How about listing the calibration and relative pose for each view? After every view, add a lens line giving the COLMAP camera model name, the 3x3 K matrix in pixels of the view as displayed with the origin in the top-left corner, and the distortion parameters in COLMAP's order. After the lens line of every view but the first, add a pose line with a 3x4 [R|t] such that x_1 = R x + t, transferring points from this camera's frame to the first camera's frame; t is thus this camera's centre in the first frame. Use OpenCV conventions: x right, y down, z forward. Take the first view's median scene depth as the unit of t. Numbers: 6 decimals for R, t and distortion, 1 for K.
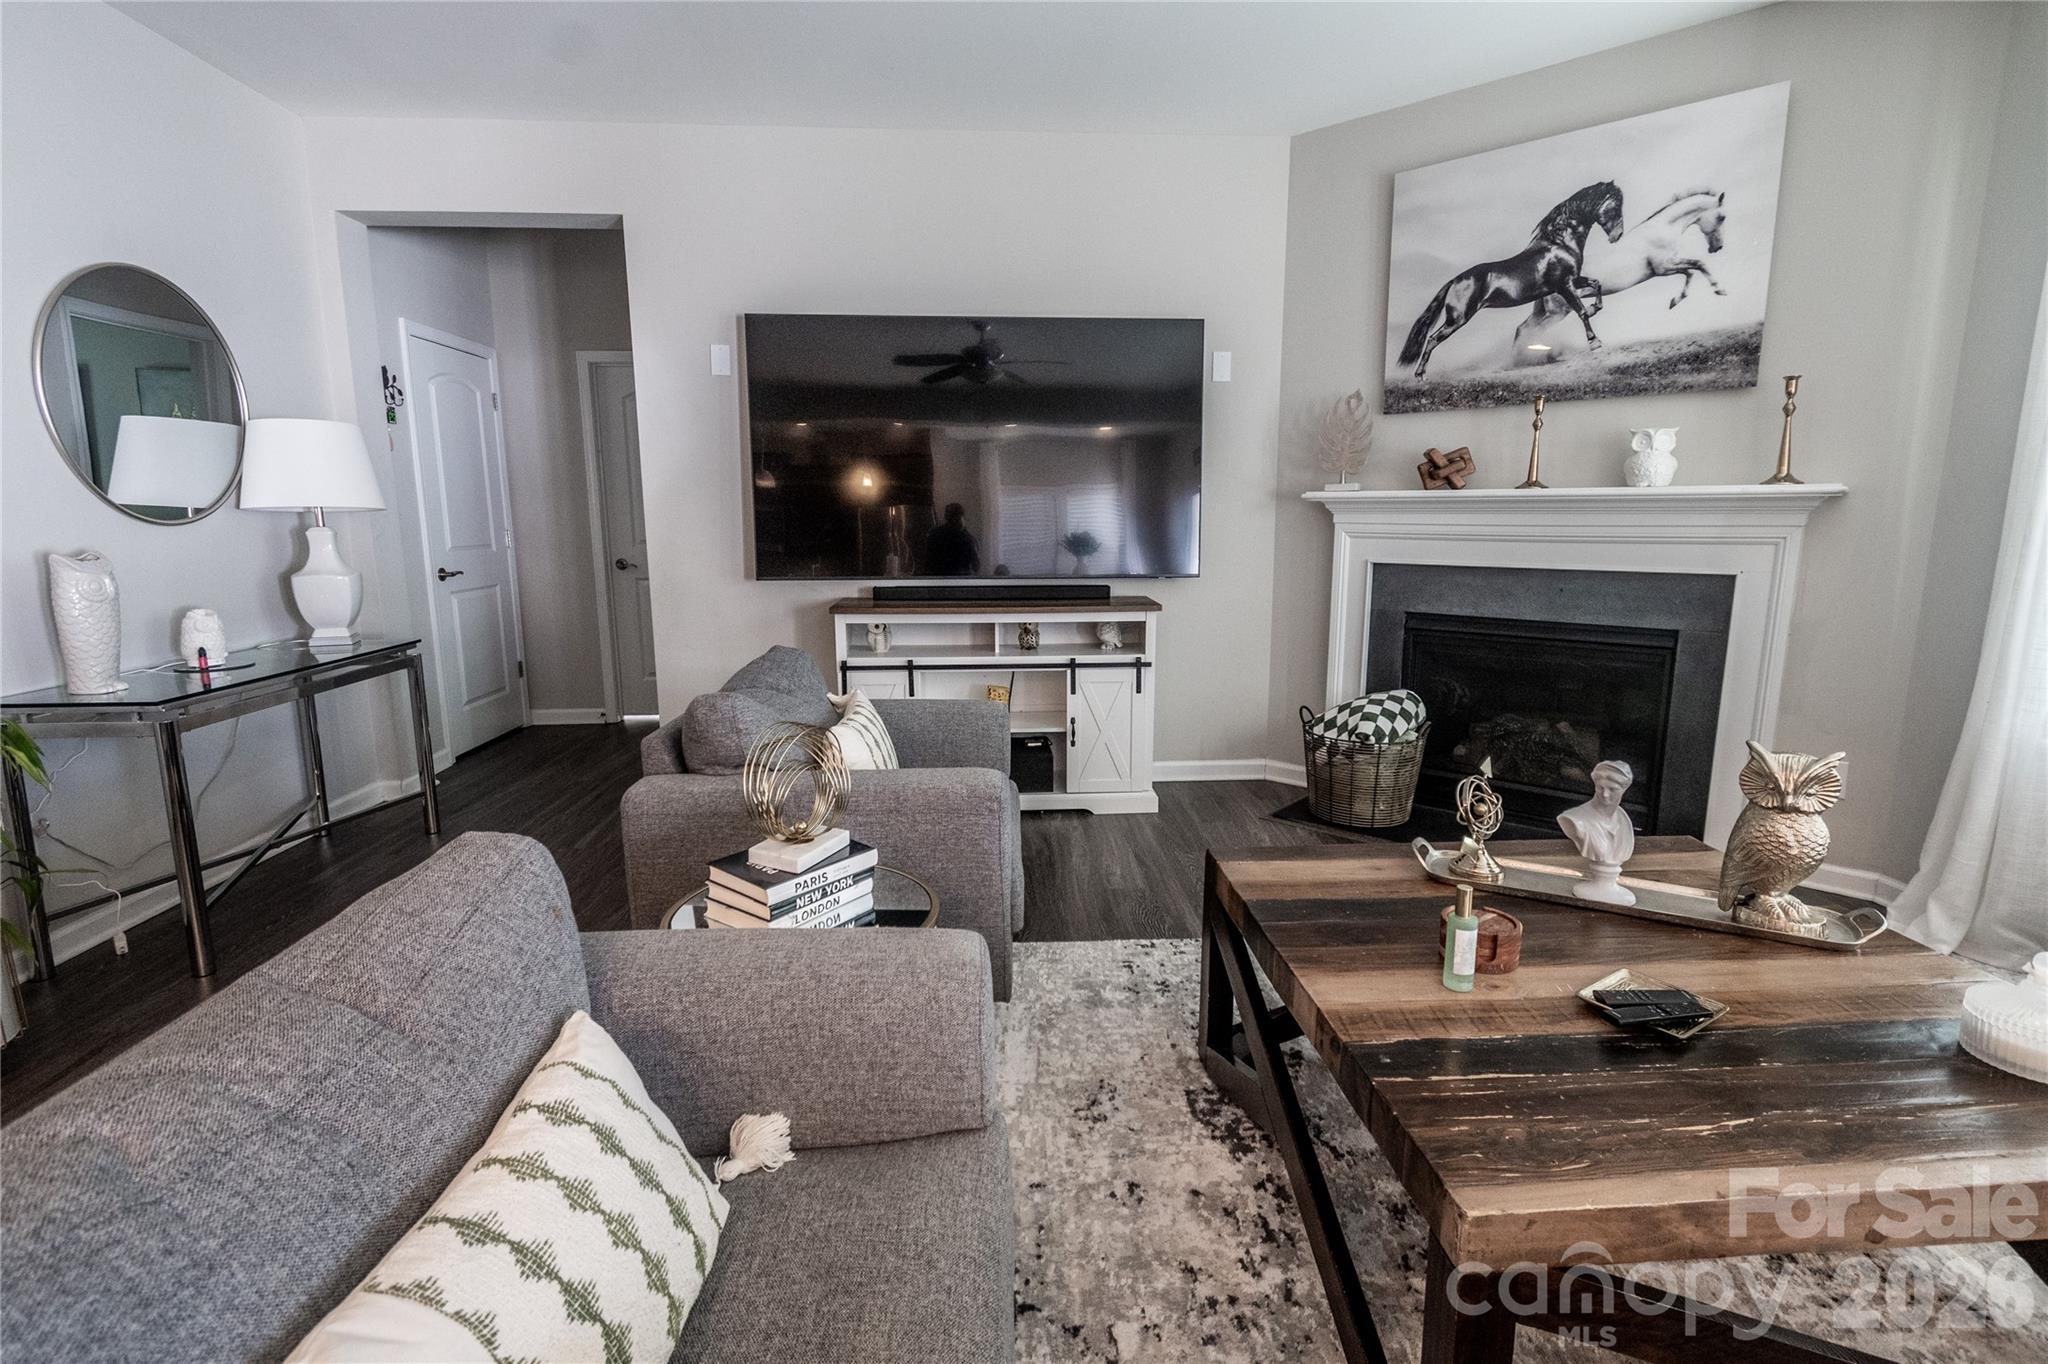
lens RADIAL K [[946.2, 0, 1028.2], [0, 946.2, 675.8], [0, 0, 1]] dist [0.001951, -0.000016]
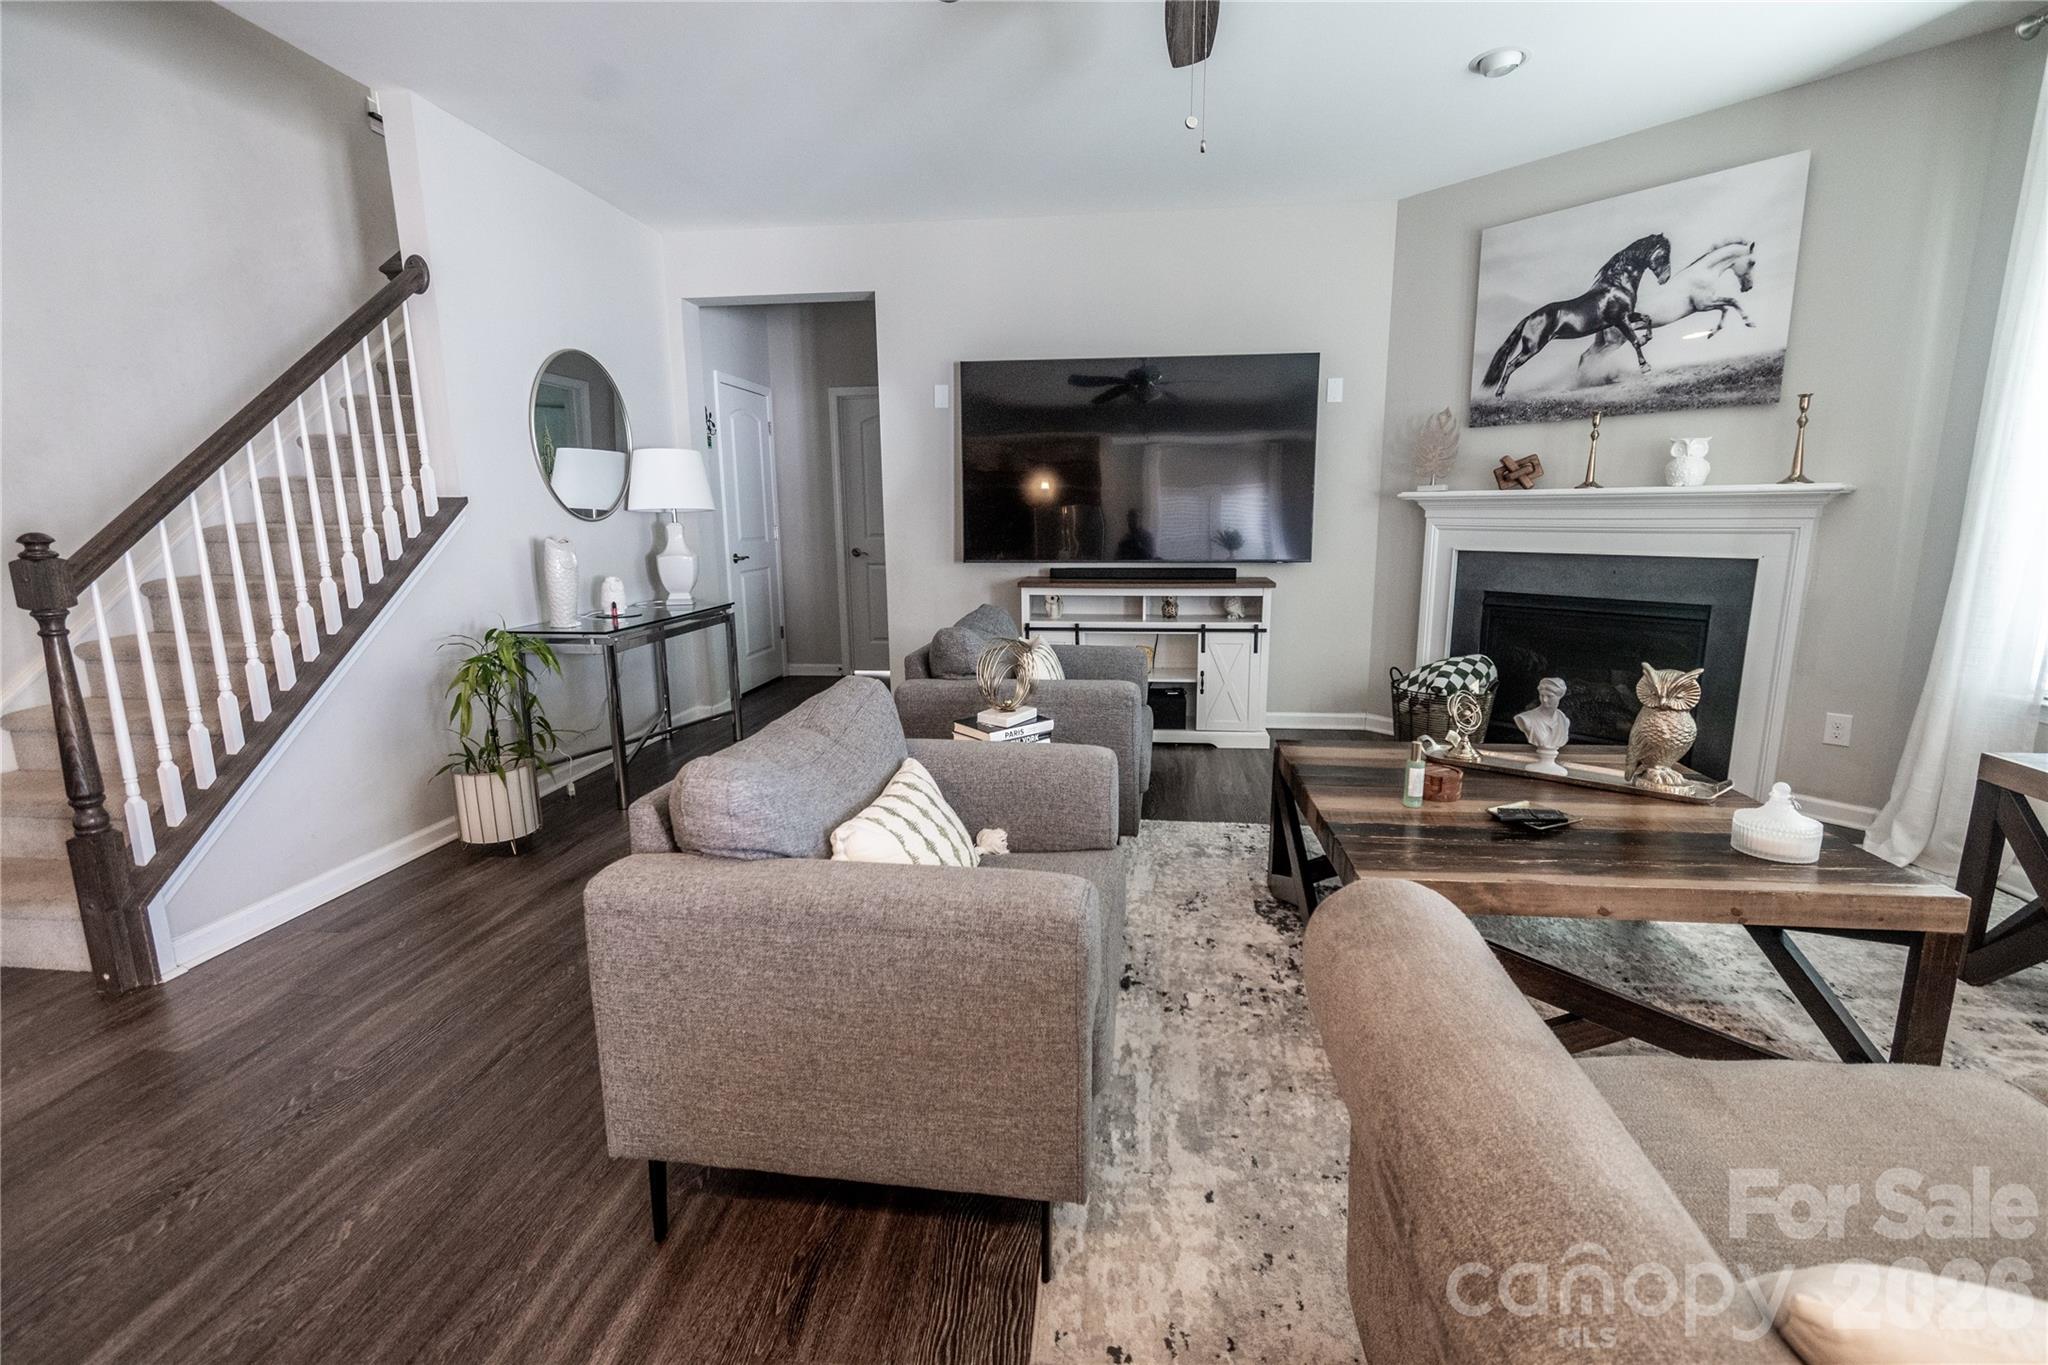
lens RADIAL K [[892.6, 0, 1036.5], [0, 892.6, 680.5], [0, 0, 1]] dist [0.002102, -0.000474]
pose [[0.985482, 0.027033, -0.167615, 0.032682], [-0.024348, 0.999541, 0.018051, 0.045631], [0.168026, -0.013708, 0.985687, -0.253963]]
